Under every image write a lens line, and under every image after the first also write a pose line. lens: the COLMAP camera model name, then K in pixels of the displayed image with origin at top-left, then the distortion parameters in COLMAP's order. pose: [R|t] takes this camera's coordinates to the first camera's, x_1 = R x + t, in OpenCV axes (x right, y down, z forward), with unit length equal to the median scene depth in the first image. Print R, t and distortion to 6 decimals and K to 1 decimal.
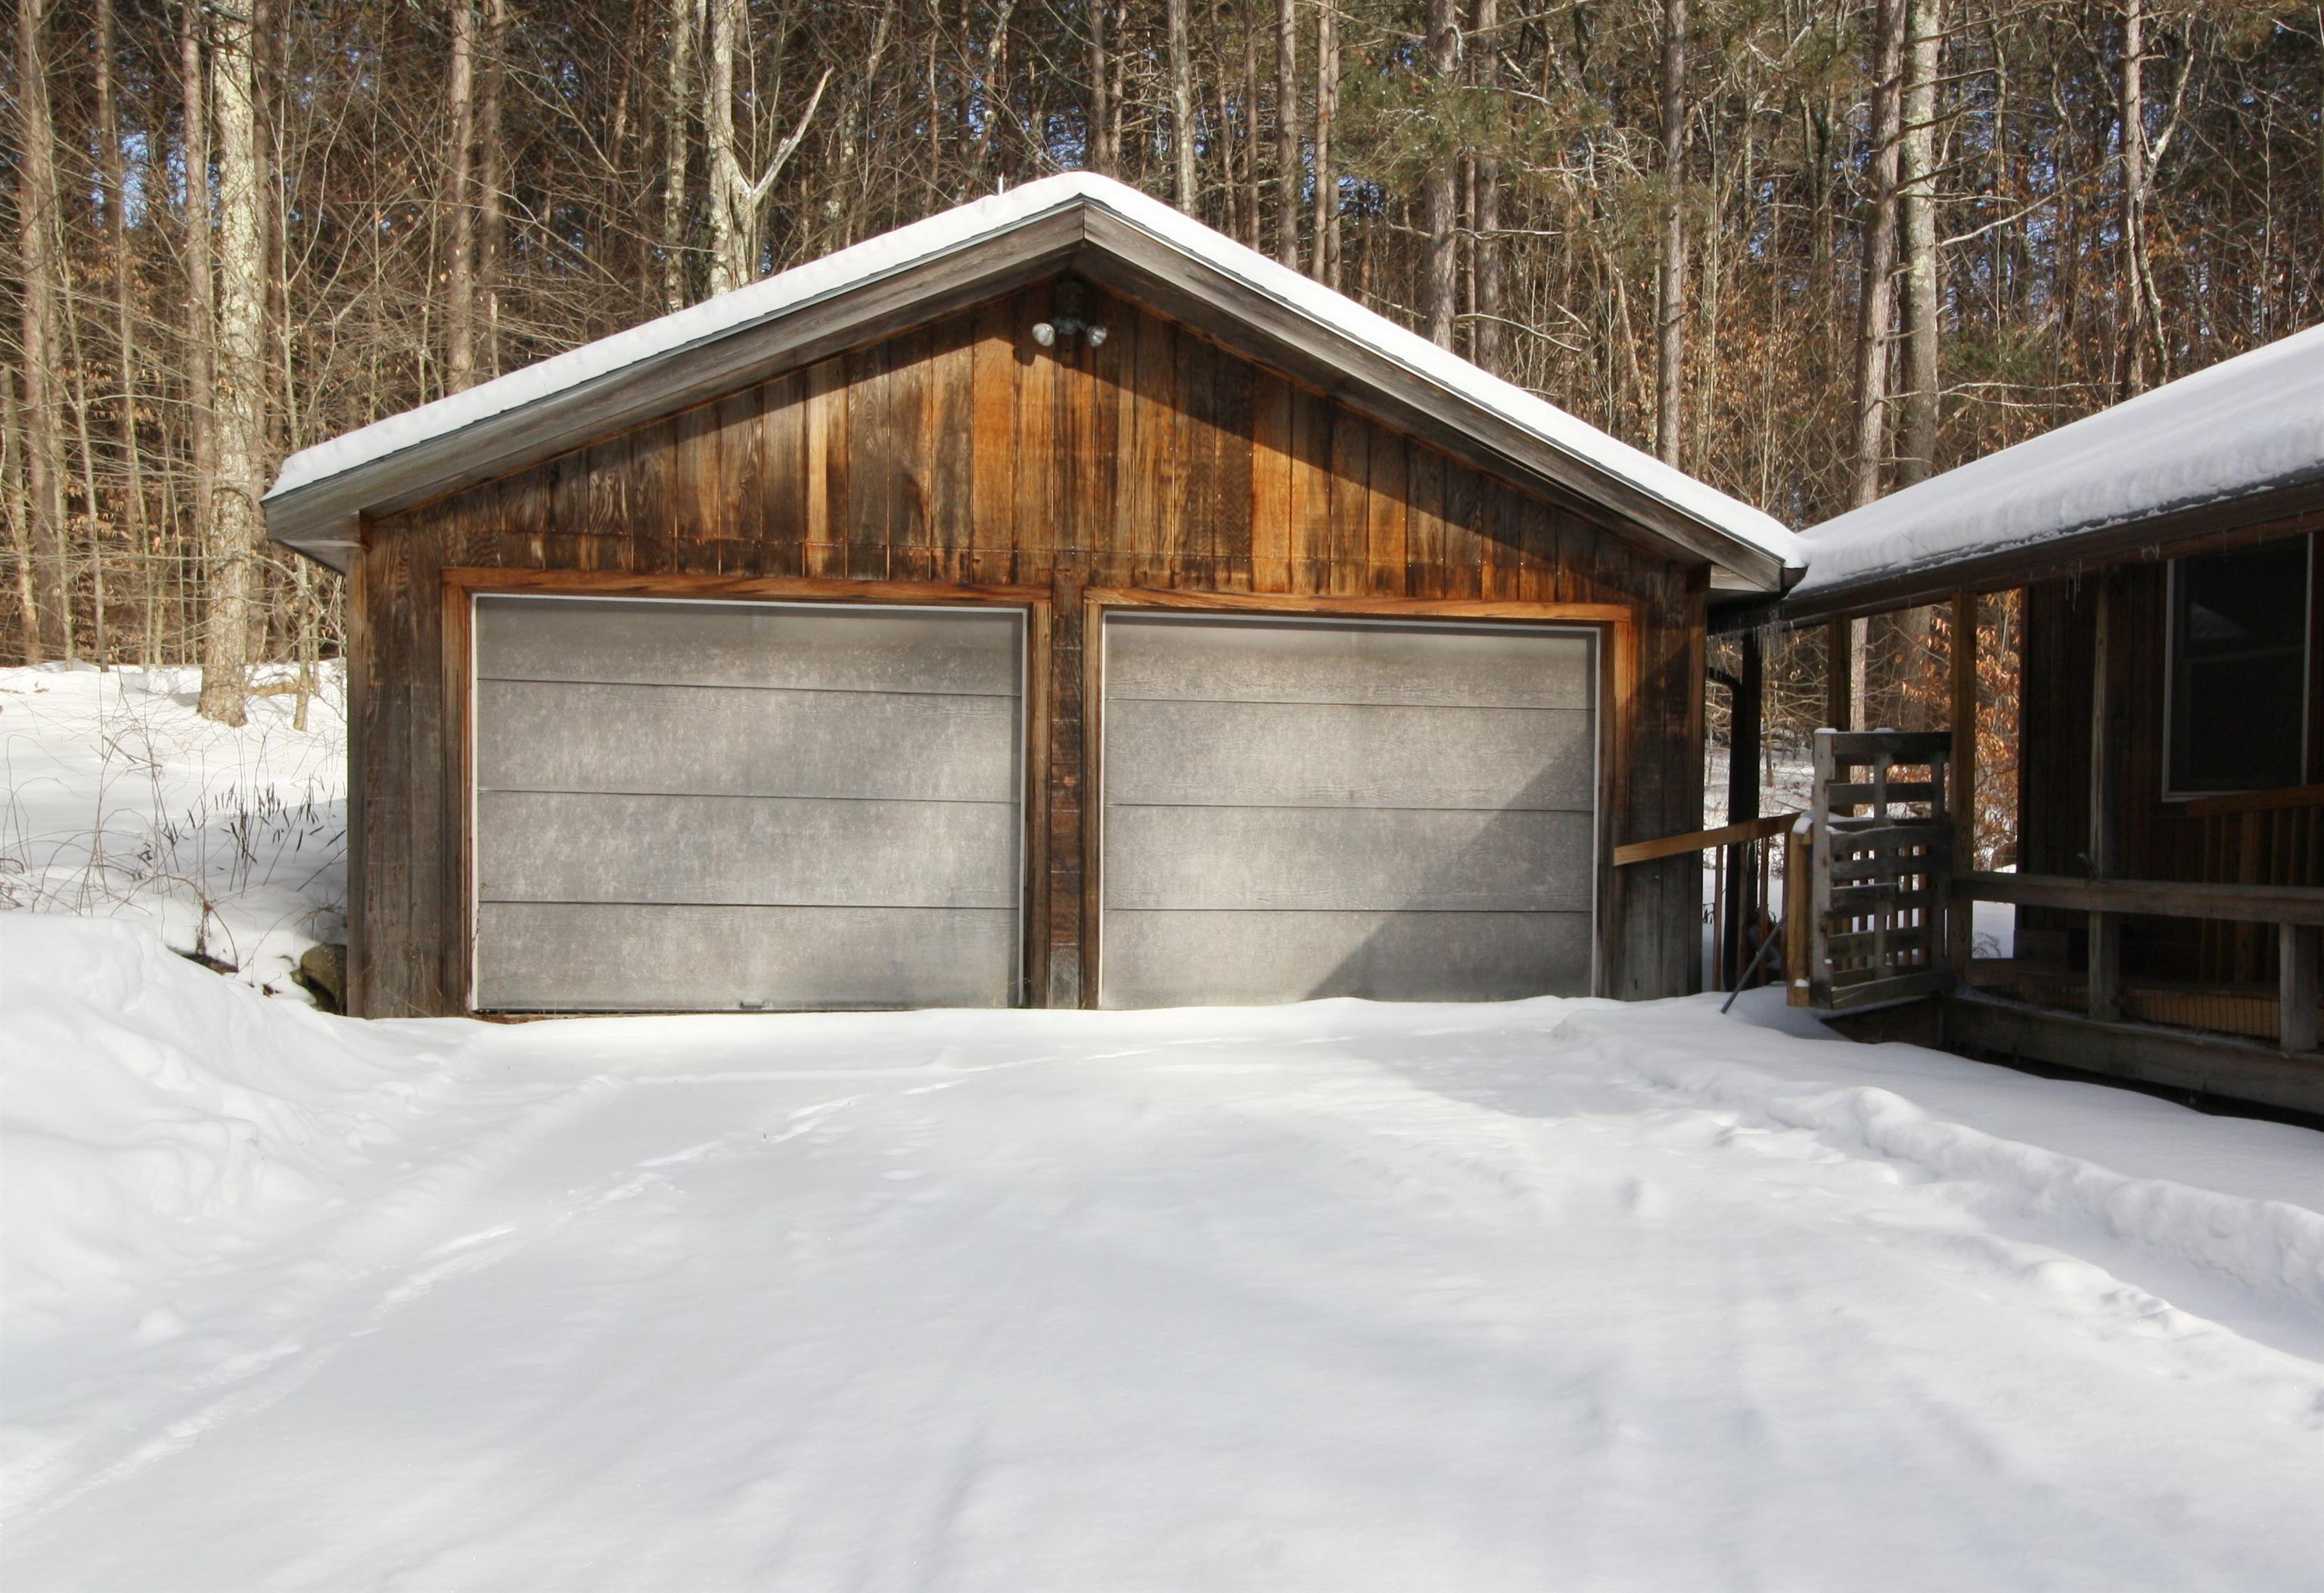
lens RADIAL K [[2133.4, 0, 1265.2], [0, 2133.4, 861.7], [0, 0, 1]] dist [0.016335, 0.000000]
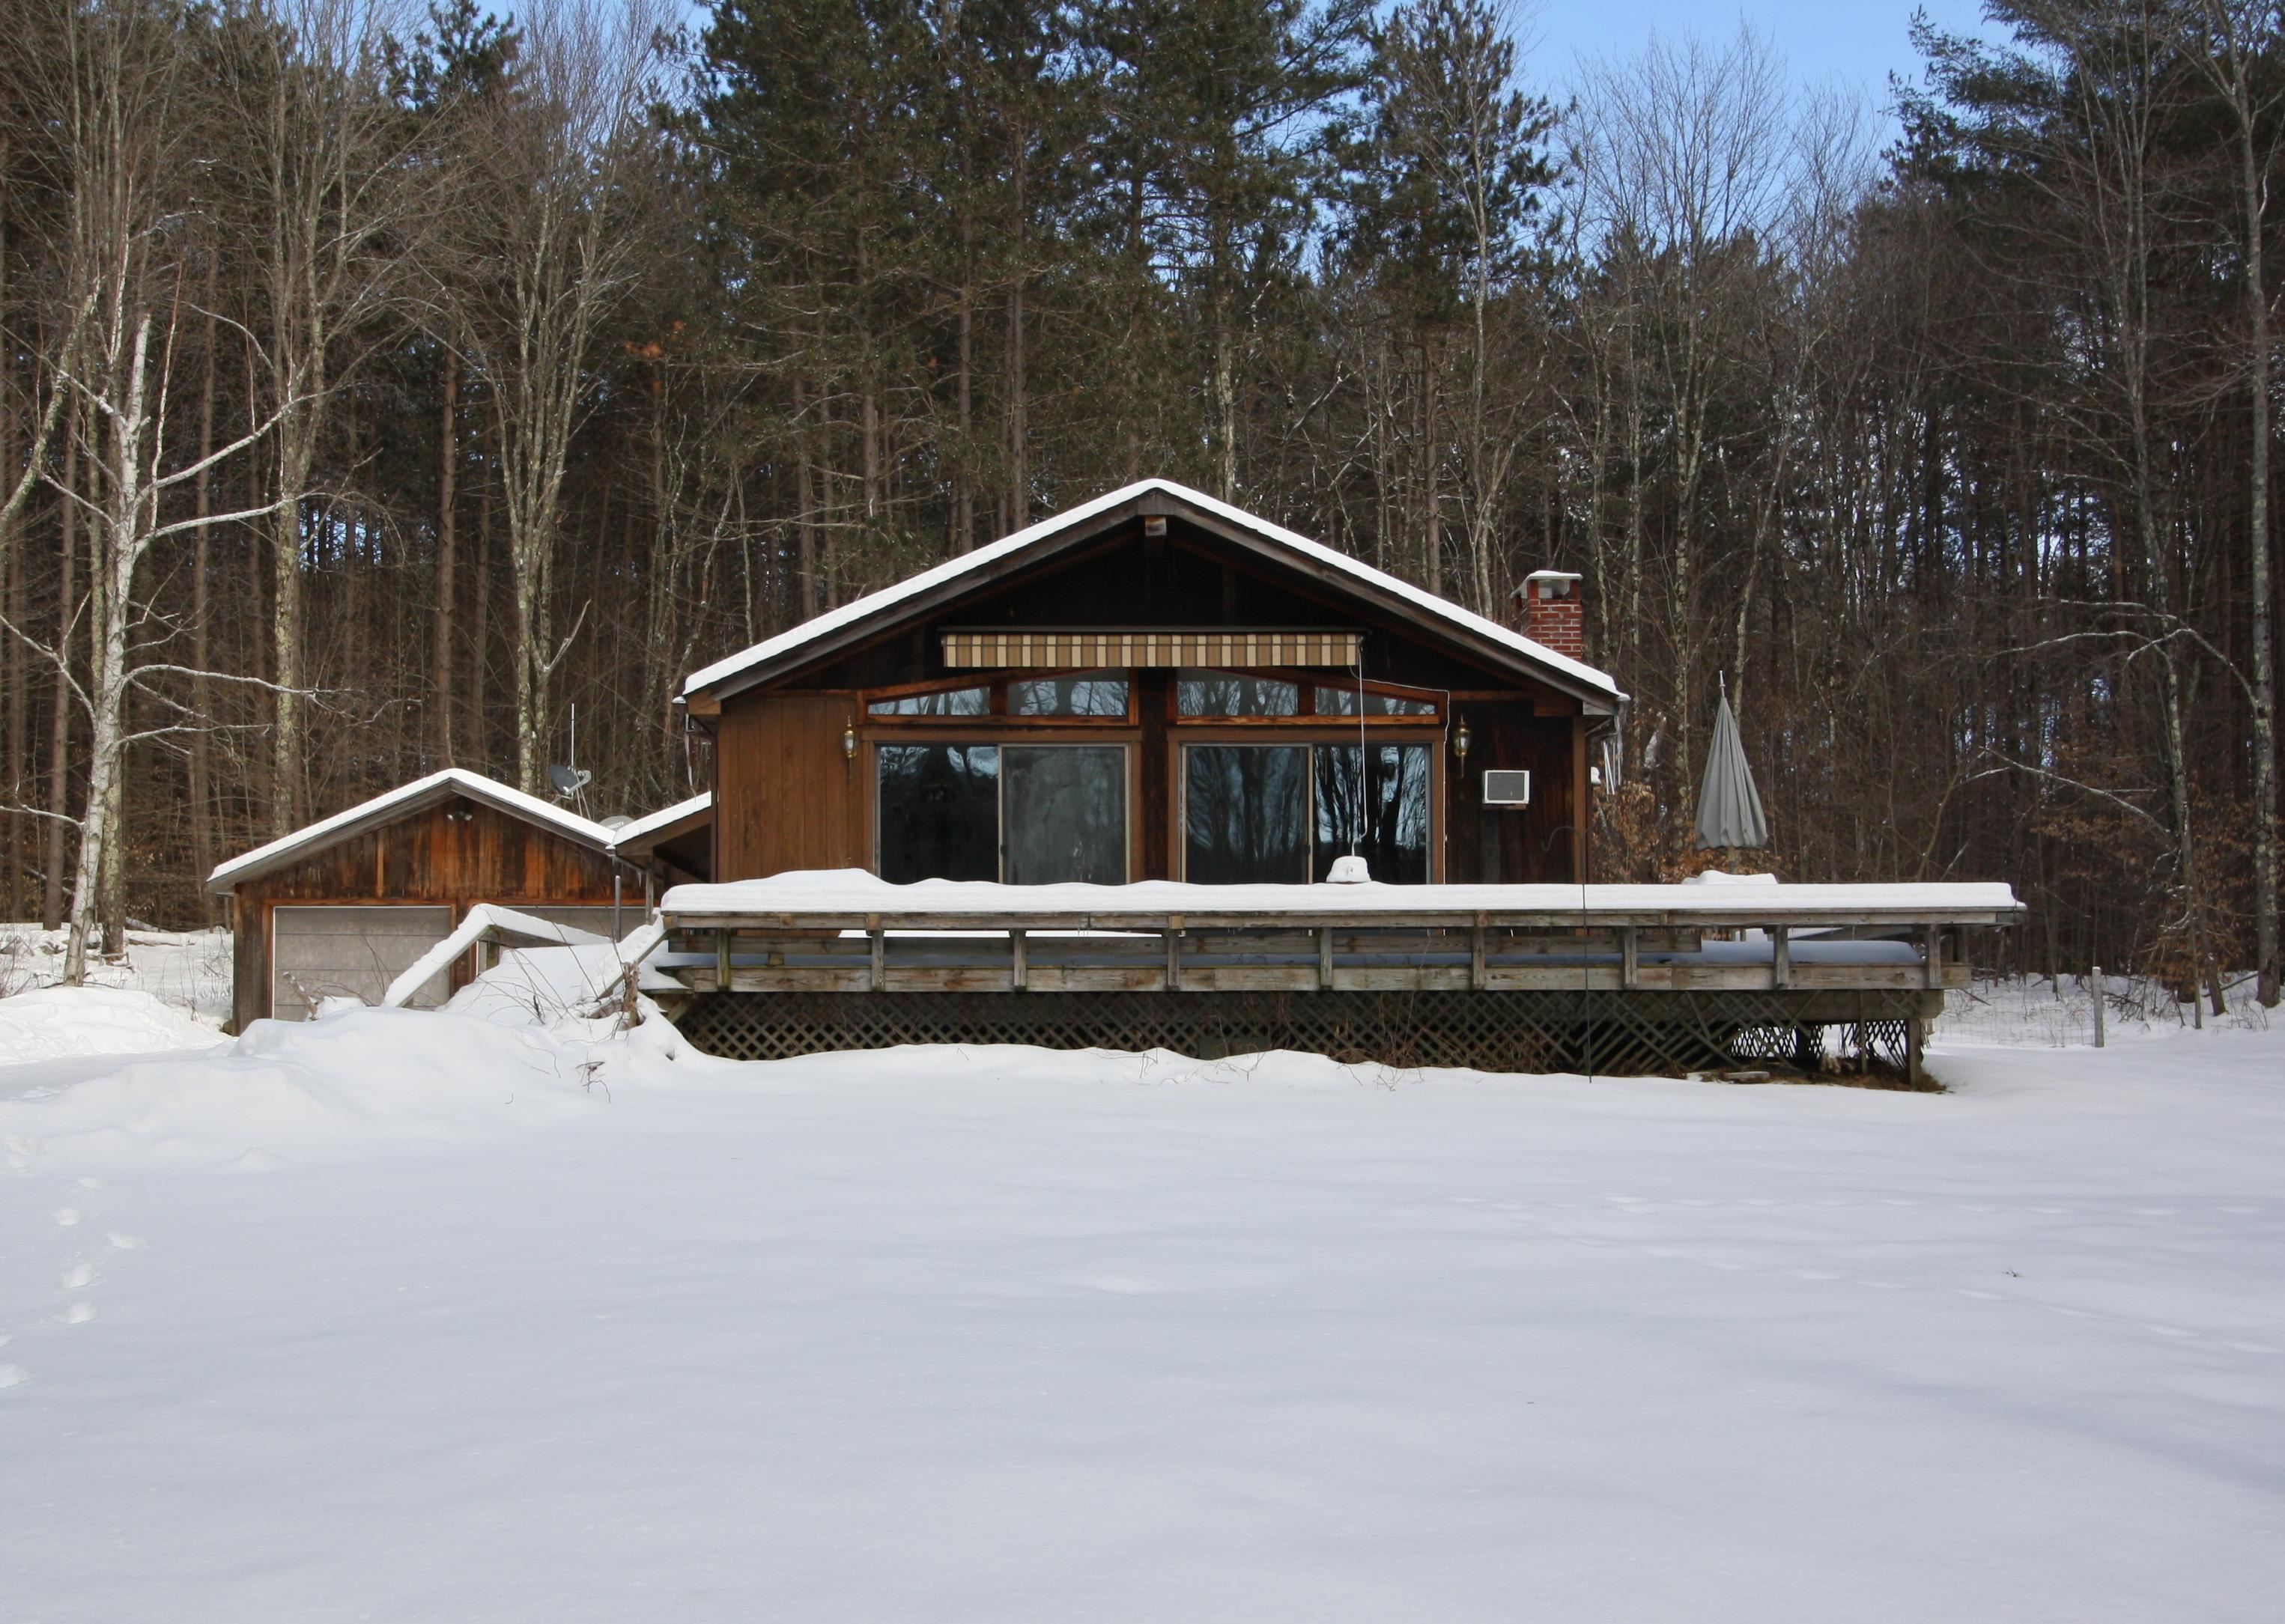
lens RADIAL K [[2262.3, 0, 1167.4], [0, 2262.3, 915.7], [0, 0, 1]] dist [0.003864, 0.000000]
pose [[0.990064, -0.023420, -0.138652, 1.267855], [0.011403, 0.996157, -0.086839, 0.174086], [0.140153, 0.084395, 0.986526, -1.906982]]
